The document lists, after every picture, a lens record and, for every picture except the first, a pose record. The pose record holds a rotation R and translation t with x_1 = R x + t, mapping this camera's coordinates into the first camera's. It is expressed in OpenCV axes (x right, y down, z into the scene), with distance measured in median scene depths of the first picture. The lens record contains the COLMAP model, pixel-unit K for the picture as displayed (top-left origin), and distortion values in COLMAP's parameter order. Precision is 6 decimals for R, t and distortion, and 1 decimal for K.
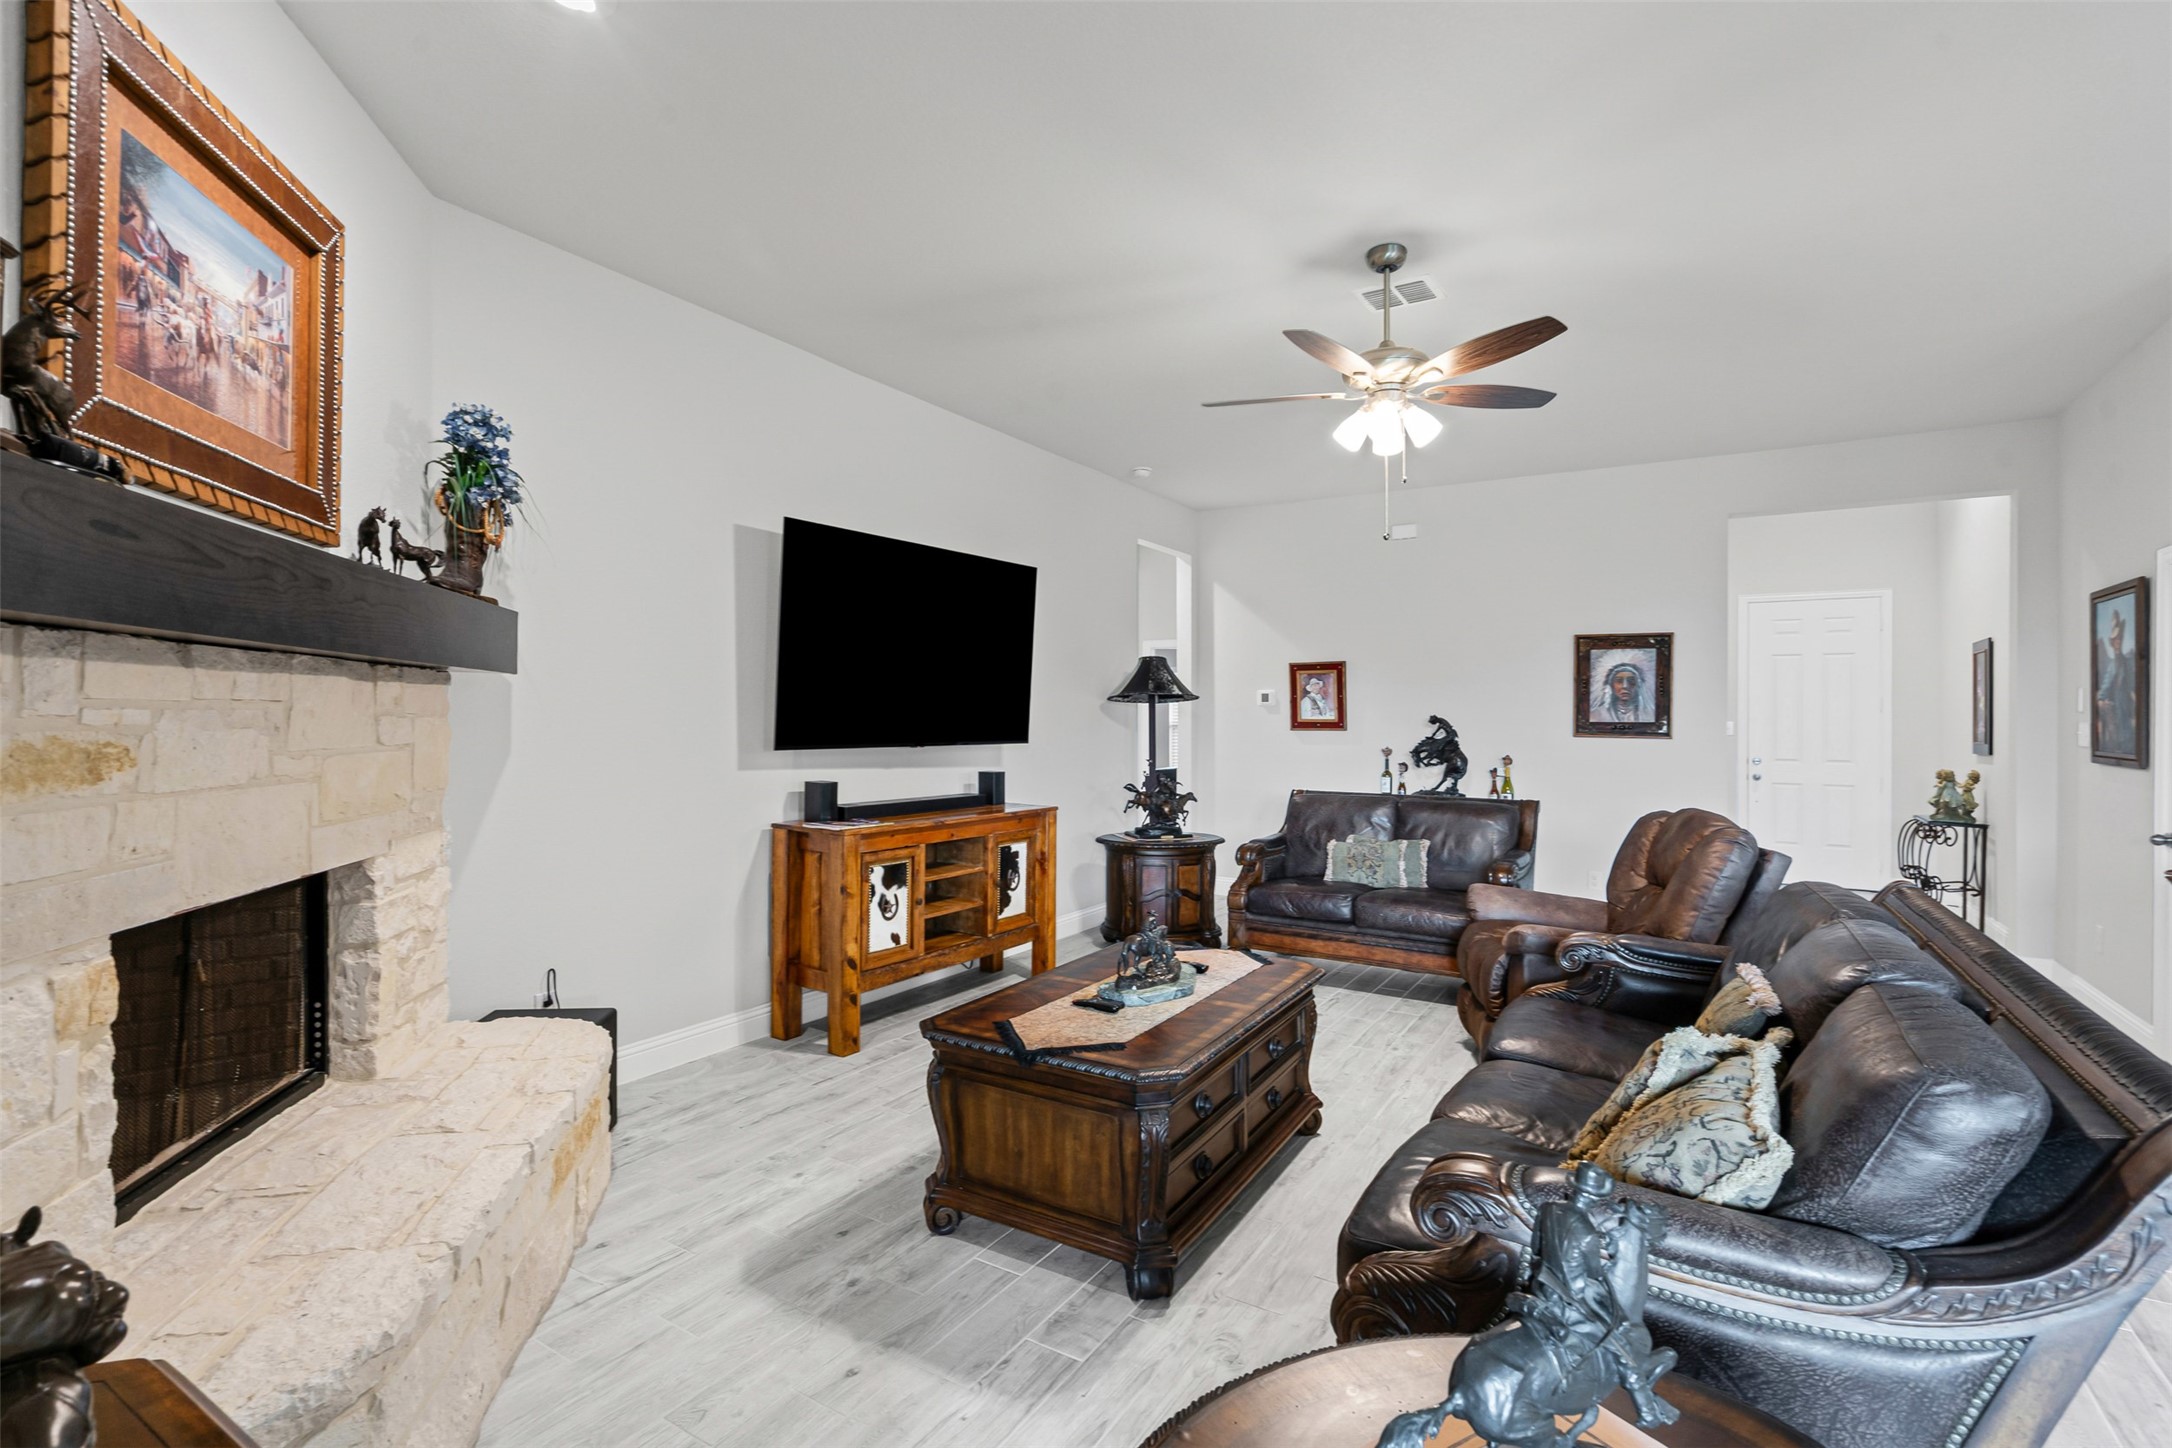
lens RADIAL K [[1006.3, 0, 1087.2], [0, 1006.3, 684.8], [0, 0, 1]] dist [-0.003349, 0.000167]
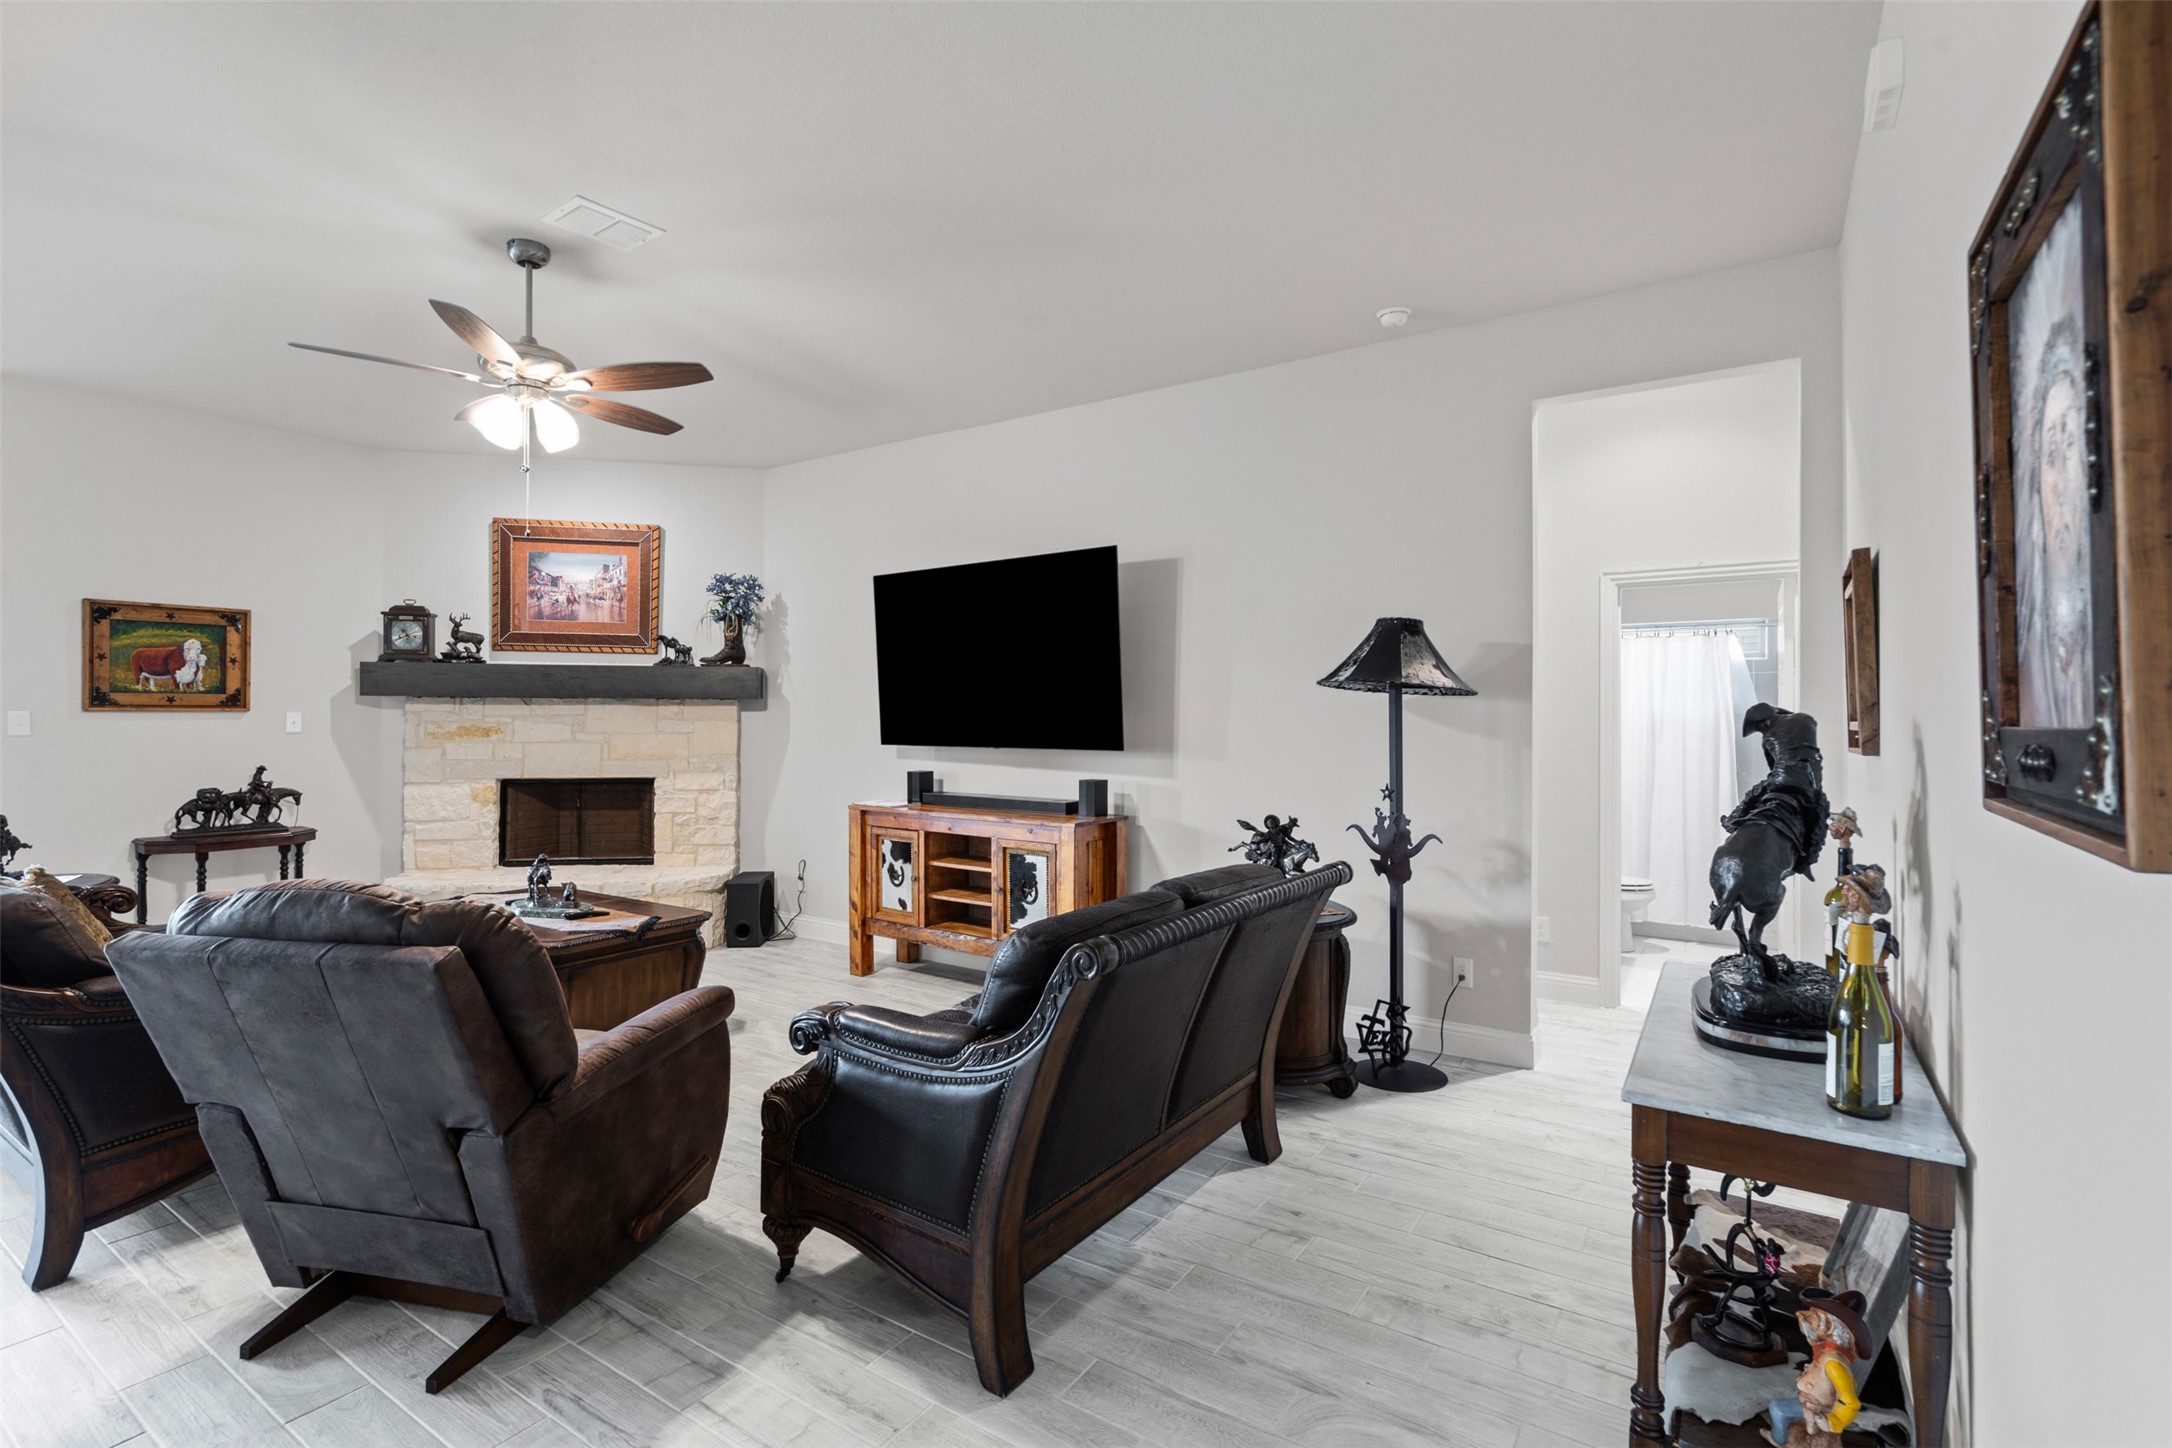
lens RADIAL K [[1014.8, 0, 1087.0], [0, 1014.8, 709.4], [0, 0, 1]] dist [0.002325, 0.000632]
pose [[-0.051066, -0.023040, -0.998429, 1.478458], [0.026587, 0.999348, -0.024421, 0.079851], [0.998341, -0.027793, -0.050420, 1.870195]]
